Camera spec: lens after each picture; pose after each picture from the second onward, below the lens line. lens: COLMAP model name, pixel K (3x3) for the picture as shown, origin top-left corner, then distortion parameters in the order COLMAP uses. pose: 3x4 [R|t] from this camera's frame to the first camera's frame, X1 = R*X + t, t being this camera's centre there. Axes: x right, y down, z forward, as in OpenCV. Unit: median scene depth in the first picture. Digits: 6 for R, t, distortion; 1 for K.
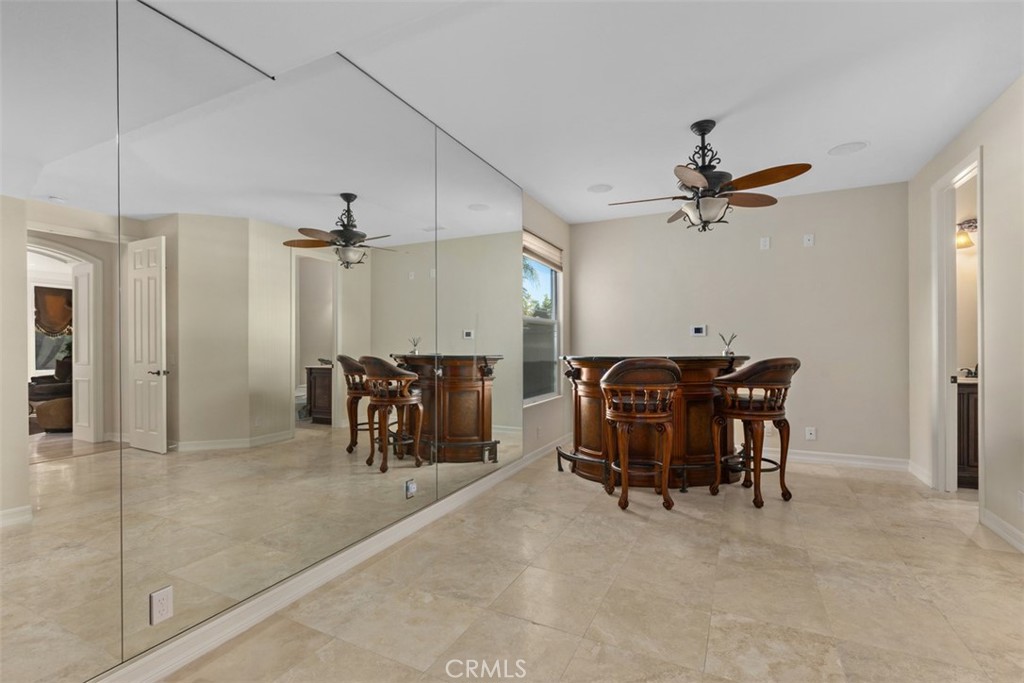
lens RADIAL K [[462.0, 0, 508.7], [0, 462.0, 342.4], [0, 0, 1]] dist [0.003970, -0.003240]
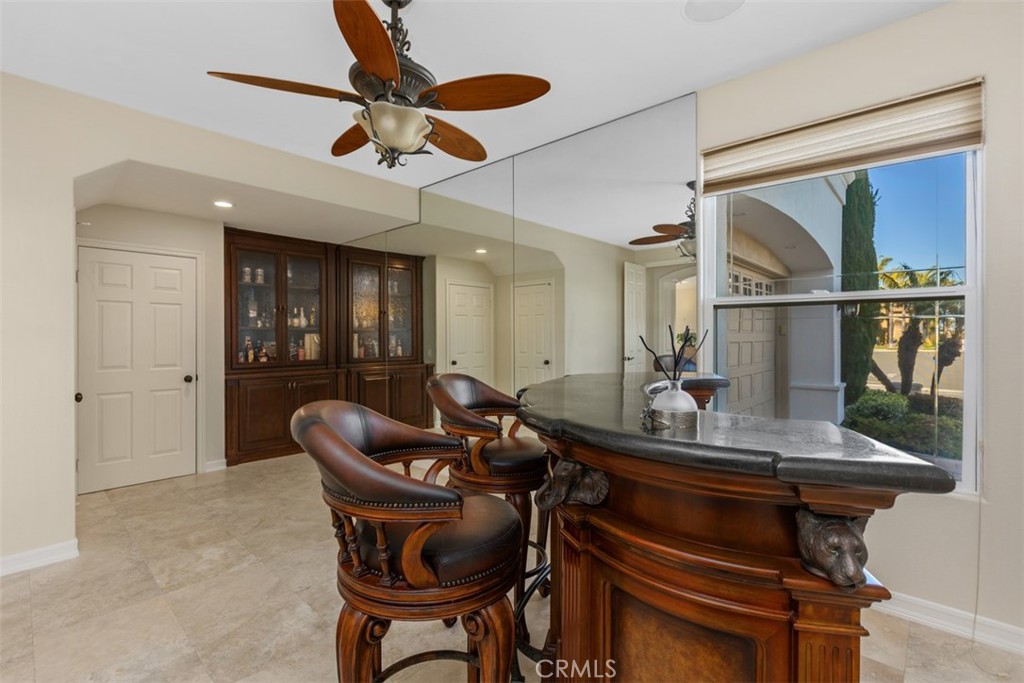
lens RADIAL K [[462.0, 0, 509.5], [0, 462.0, 339.6], [0, 0, 1]] dist [0.003970, -0.003240]
pose [[-0.277475, 0.012926, -0.960646, 1.535651], [0.004786, 0.999916, 0.012072, -0.044974], [0.960721, -0.001248, -0.277514, 2.110585]]
